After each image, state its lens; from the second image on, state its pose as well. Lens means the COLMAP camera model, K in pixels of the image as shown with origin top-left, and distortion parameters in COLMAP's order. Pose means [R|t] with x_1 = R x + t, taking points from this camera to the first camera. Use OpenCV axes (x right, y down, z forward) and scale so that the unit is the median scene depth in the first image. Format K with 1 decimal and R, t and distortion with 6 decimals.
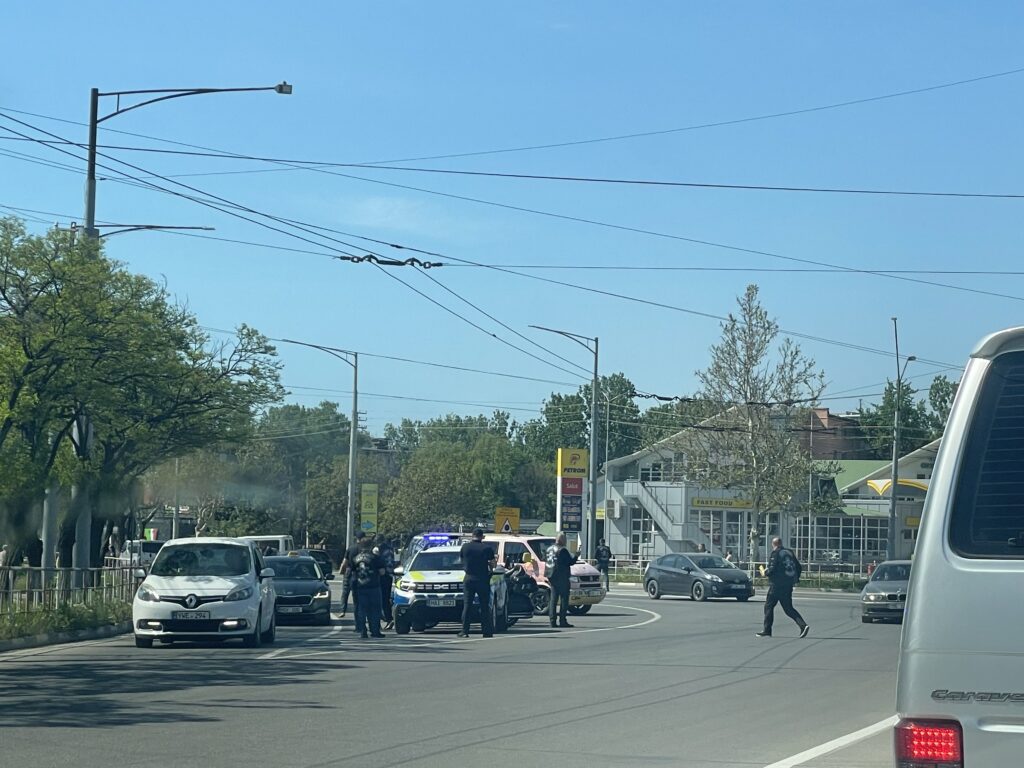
lens RADIAL K [[2516.2, 0, 512.0], [0, 2516.2, 384.0], [0, 0, 1]] dist [0.102046, 0.083837]
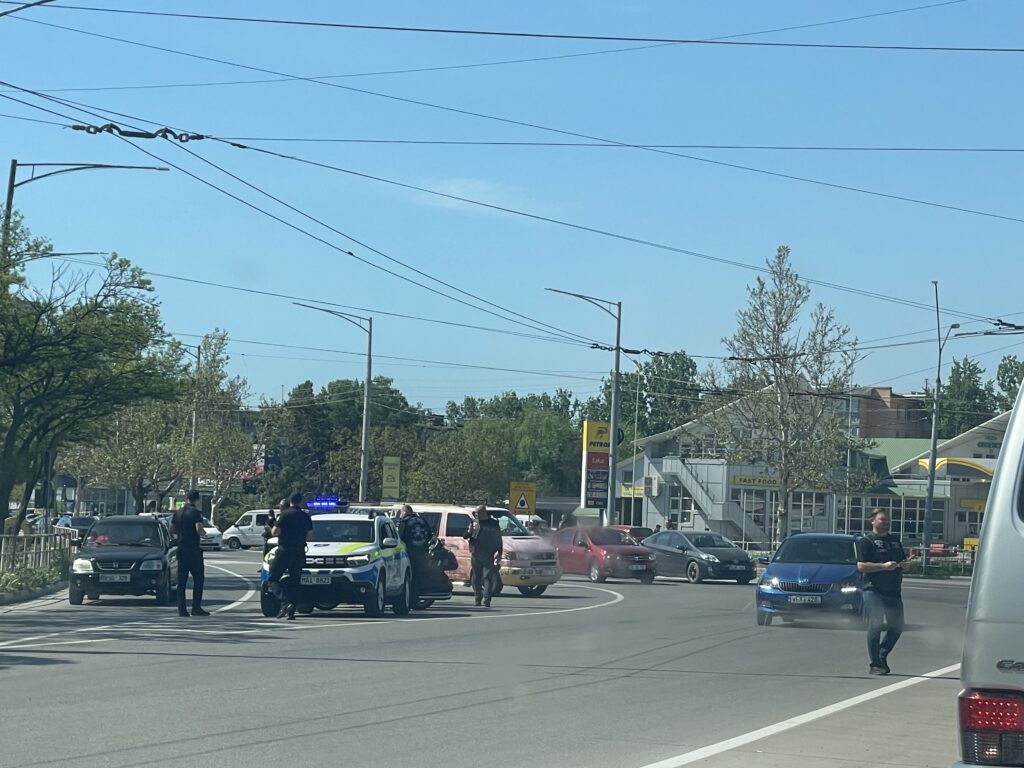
lens RADIAL K [[2509.6, 0, 470.5], [0, 2509.6, 386.5], [0, 0, 1]] dist [0.062516, 0.964044]
pose [[0.998838, 0.009765, -0.047195, 0.020027], [-0.009358, 0.999917, 0.008834, 0.004630], [0.047277, -0.008382, 0.998847, 0.053357]]
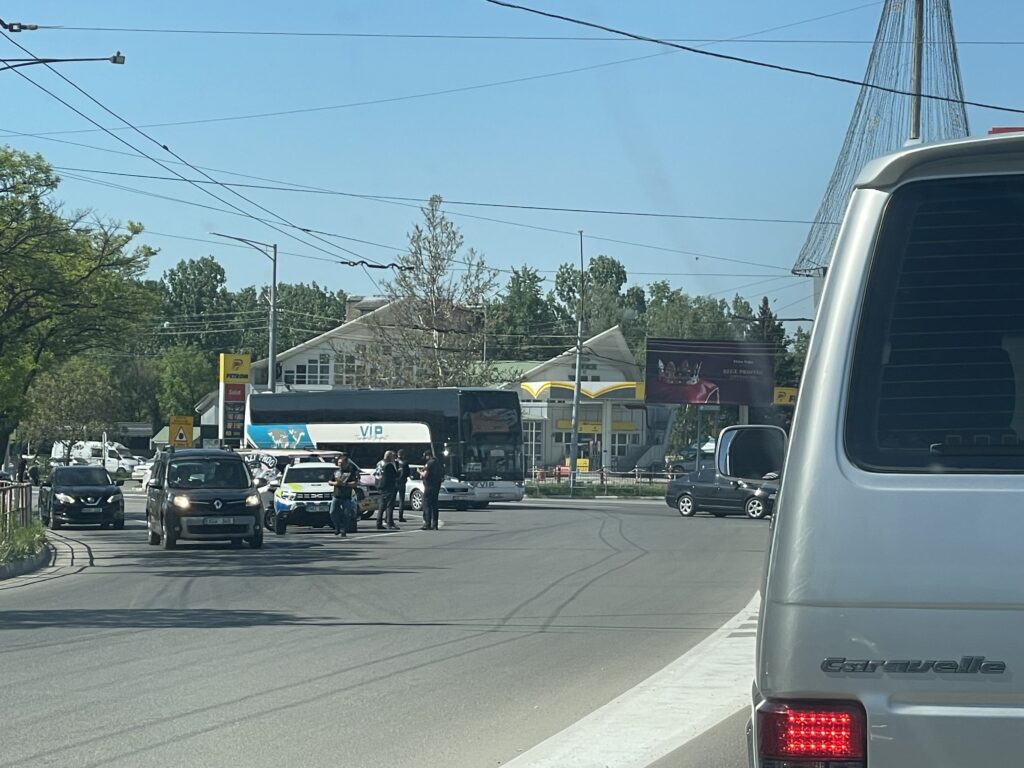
lens RADIAL K [[2948.7, 0, 512.0], [0, 2948.7, 384.0], [0, 0, 1]] dist [0.126459, 0.965433]
pose [[0.987079, -0.003375, 0.160199, -0.053012], [-0.003530, 0.999077, 0.042804, -0.011858], [-0.160195, -0.042816, 0.986156, -0.142830]]
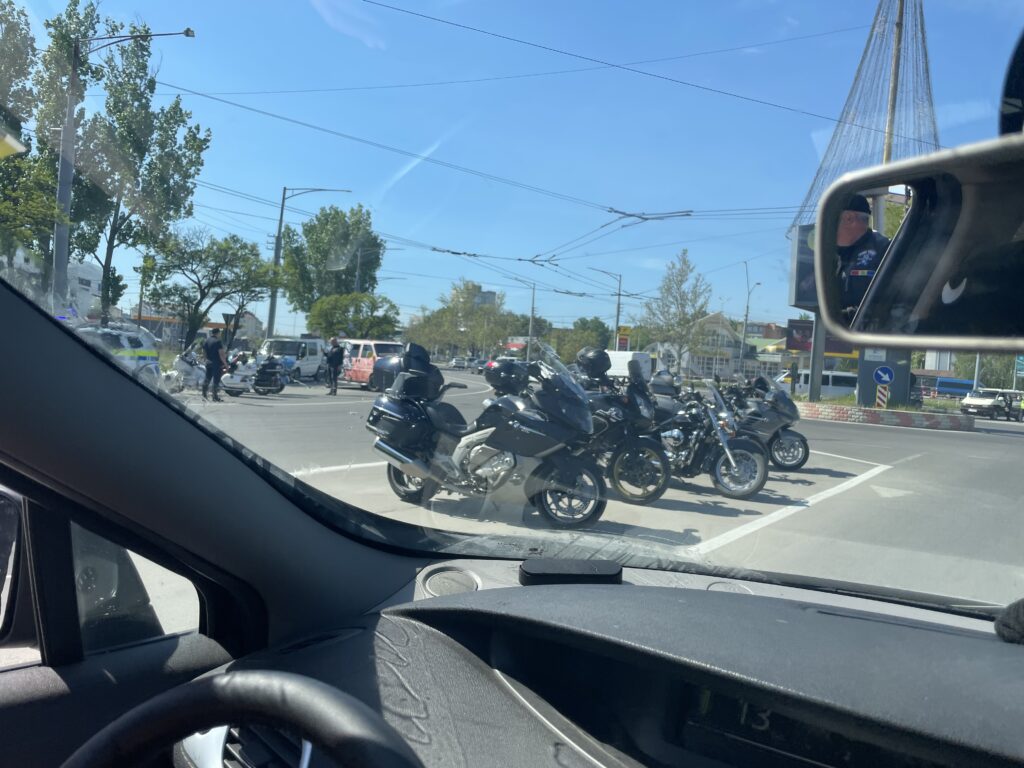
lens RADIAL K [[804.2, 0, 512.0], [0, 804.2, 384.0], [0, 0, 1]] dist [0.026070, -0.000186]
pose [[0.975328, 0.050632, -0.214874, 0.086596], [-0.032472, 0.995660, 0.087219, 0.017541], [0.218357, -0.078090, 0.972739, 0.227982]]
